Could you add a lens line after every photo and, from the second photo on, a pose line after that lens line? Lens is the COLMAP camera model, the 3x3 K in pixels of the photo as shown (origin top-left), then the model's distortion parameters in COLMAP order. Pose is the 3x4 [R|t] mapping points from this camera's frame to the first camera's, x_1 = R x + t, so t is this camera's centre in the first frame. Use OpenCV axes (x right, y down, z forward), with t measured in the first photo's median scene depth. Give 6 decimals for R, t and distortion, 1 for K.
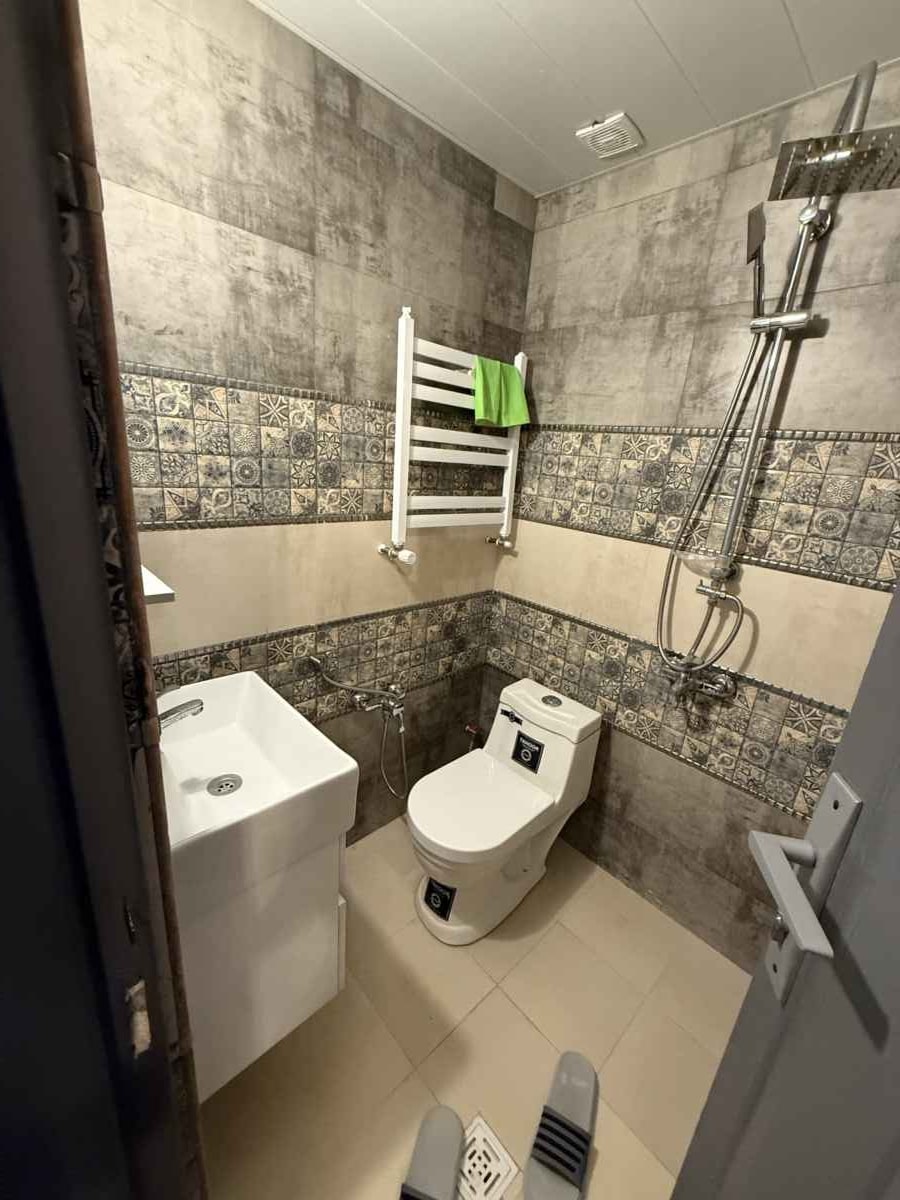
lens RADIAL K [[477.1, 0, 447.5], [0, 477.1, 601.9], [0, 0, 1]] dist [-0.004116, 0.000174]
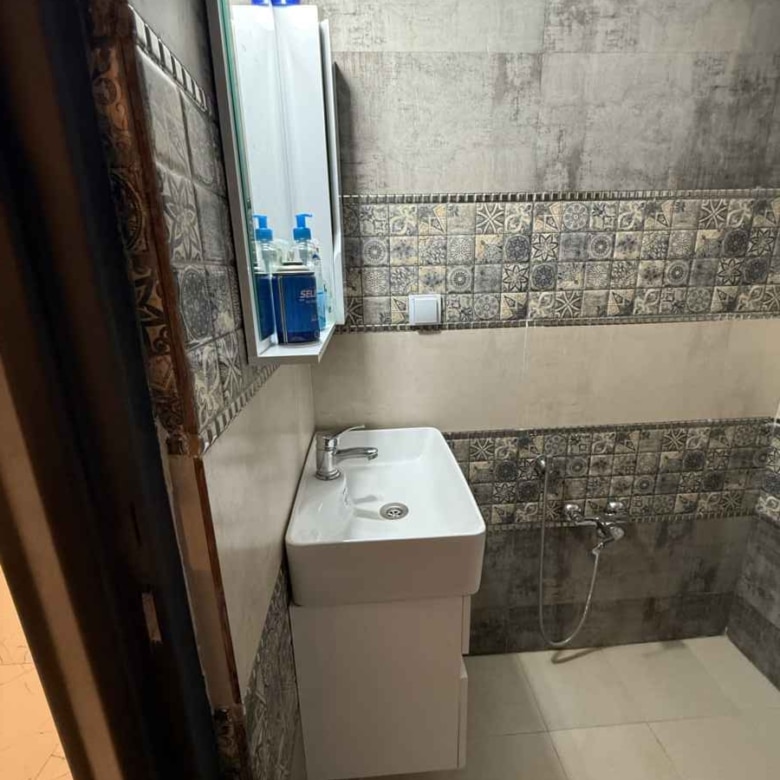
lens RADIAL K [[456.1, 0, 390.7], [0, 456.1, 388.9], [0, 0, 1]] dist [0.002307, 0.001851]
pose [[0.772296, 0.096501, -0.627891, 0.117263], [-0.110879, 0.993699, 0.016343, -0.024638], [0.625512, 0.056999, 0.778130, 0.109114]]
